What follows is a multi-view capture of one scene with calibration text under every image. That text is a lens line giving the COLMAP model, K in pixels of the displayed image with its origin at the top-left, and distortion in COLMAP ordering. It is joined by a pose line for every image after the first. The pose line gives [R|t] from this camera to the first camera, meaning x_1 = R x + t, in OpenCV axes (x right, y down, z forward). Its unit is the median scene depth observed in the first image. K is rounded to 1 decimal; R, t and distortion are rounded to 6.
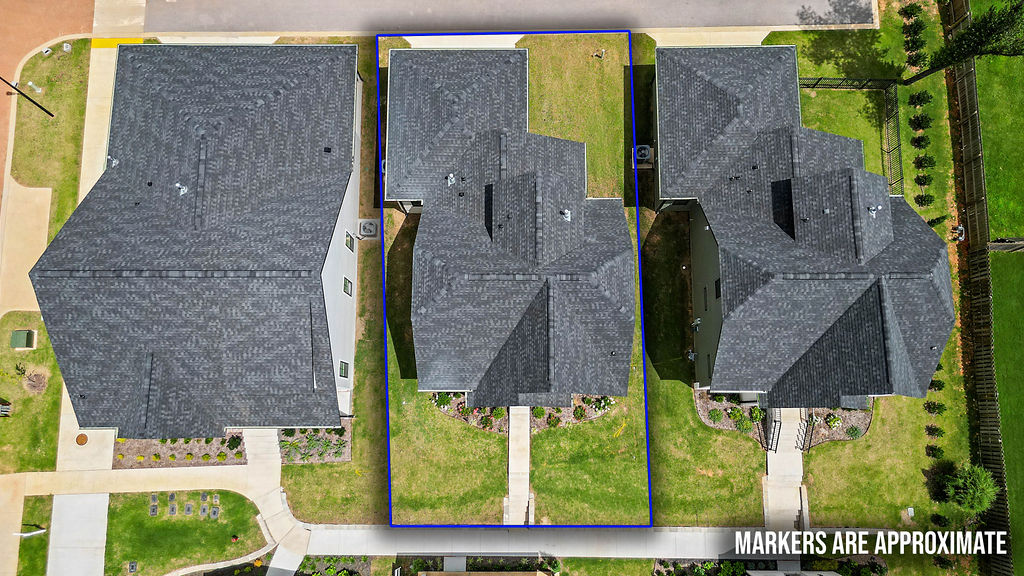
lens RADIAL K [[725.1, 0, 512.3], [0, 725.1, 288.7], [0, 0, 1]] dist [0.000345, 0.000082]
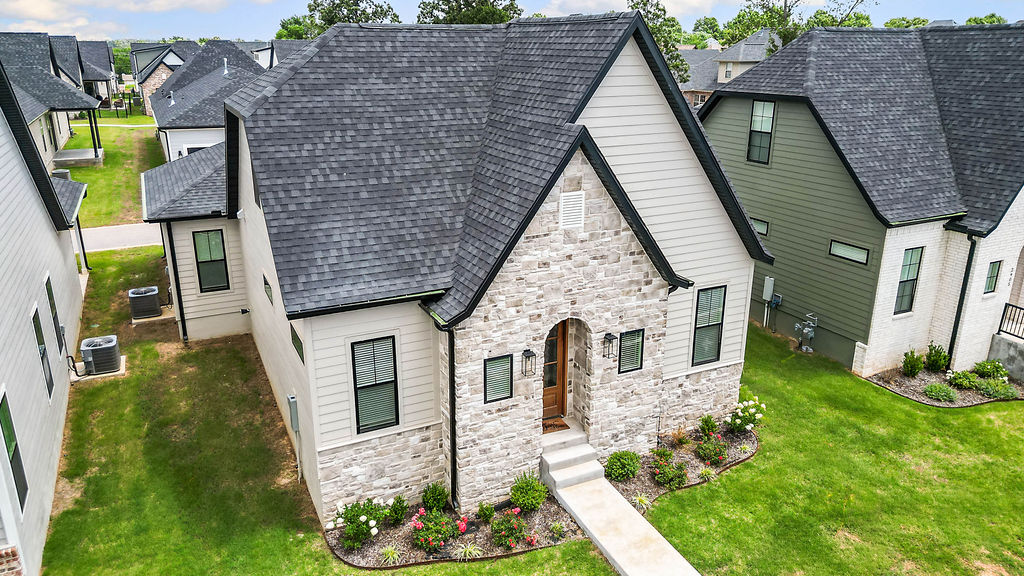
lens RADIAL K [[725.1, 0, 510.6], [0, 725.1, 288.1], [0, 0, 1]] dist [0.000345, 0.000082]
pose [[0.897654, -0.134179, 0.419778, -0.181008], [0.431483, 0.461399, -0.775199, 0.445762], [-0.089669, 0.876987, 0.472073, 0.854113]]
